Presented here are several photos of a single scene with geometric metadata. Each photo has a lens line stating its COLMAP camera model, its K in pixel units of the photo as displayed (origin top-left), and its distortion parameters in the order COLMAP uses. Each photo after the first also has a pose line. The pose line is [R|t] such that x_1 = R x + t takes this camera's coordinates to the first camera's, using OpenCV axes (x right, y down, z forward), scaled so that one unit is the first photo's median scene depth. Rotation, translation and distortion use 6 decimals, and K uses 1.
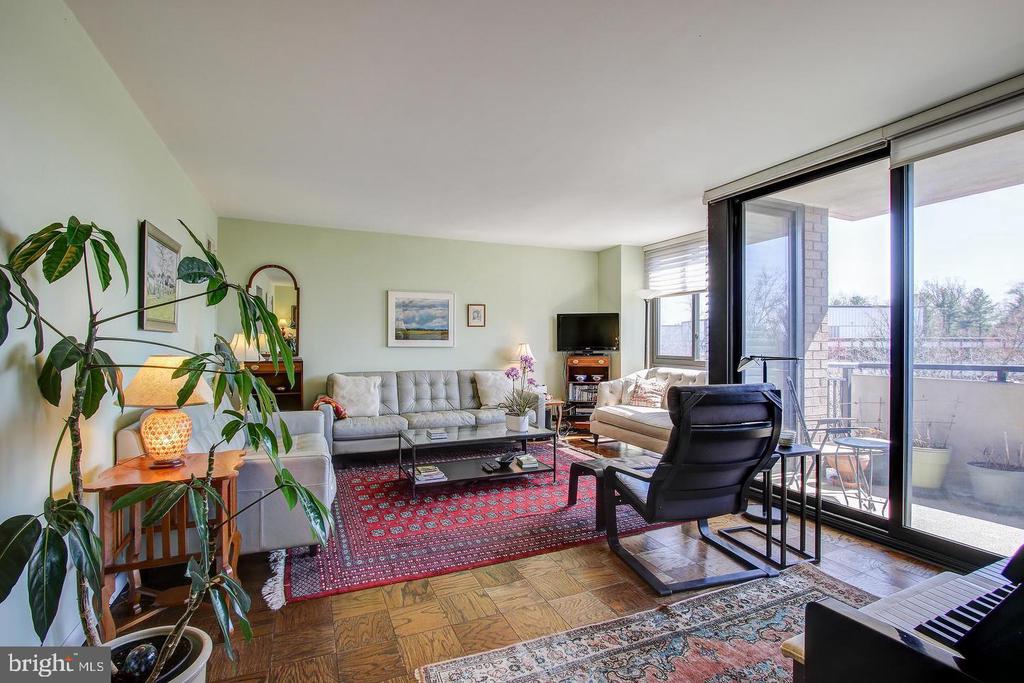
lens RADIAL K [[471.2, 0, 512.2], [0, 471.2, 341.0], [0, 0, 1]] dist [-0.020010, 0.006726]
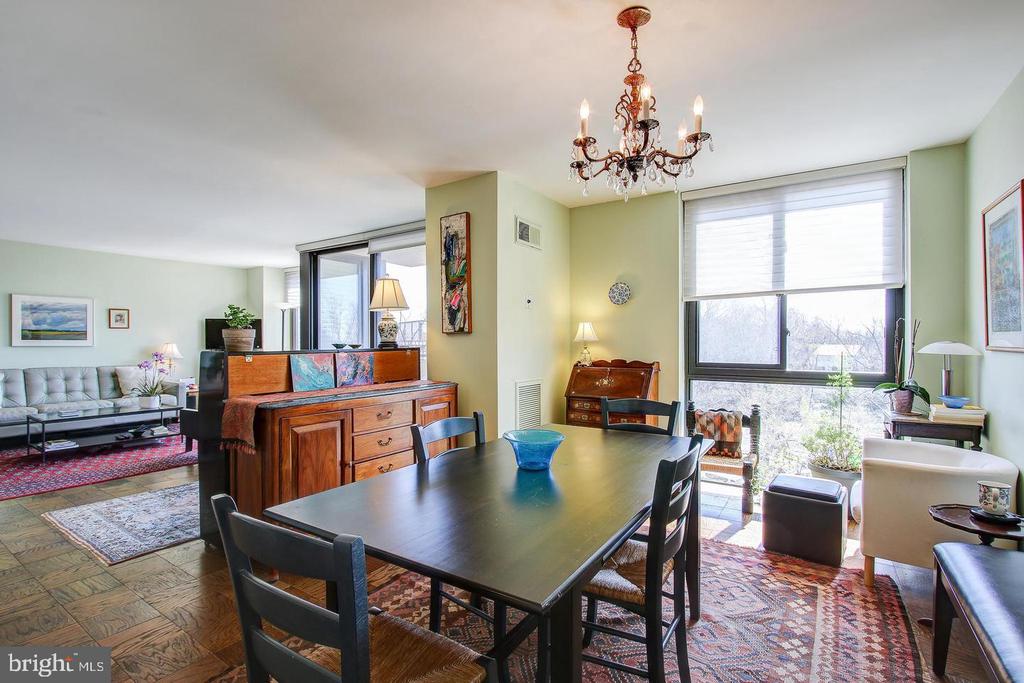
lens RADIAL K [[471.2, 0, 508.6], [0, 471.2, 344.7], [0, 0, 1]] dist [-0.020010, 0.006726]
pose [[0.841604, -0.004531, 0.540076, 0.120122], [0.000100, 0.999966, 0.008234, -0.000043], [-0.540095, -0.006876, 0.841576, -0.516346]]
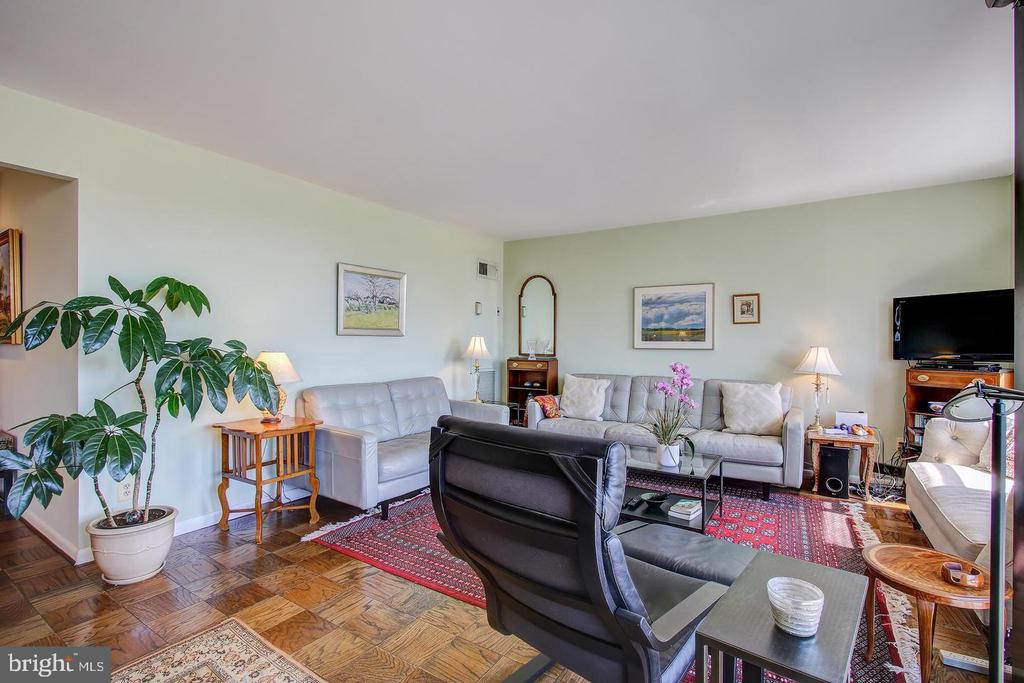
lens RADIAL K [[471.2, 0, 517.3], [0, 471.2, 343.5], [0, 0, 1]] dist [-0.020010, 0.006726]
pose [[0.559467, 0.003274, -0.828846, 0.381224], [-0.001268, 0.999994, 0.003094, -0.000385], [0.828852, -0.000680, 0.559468, 0.301383]]
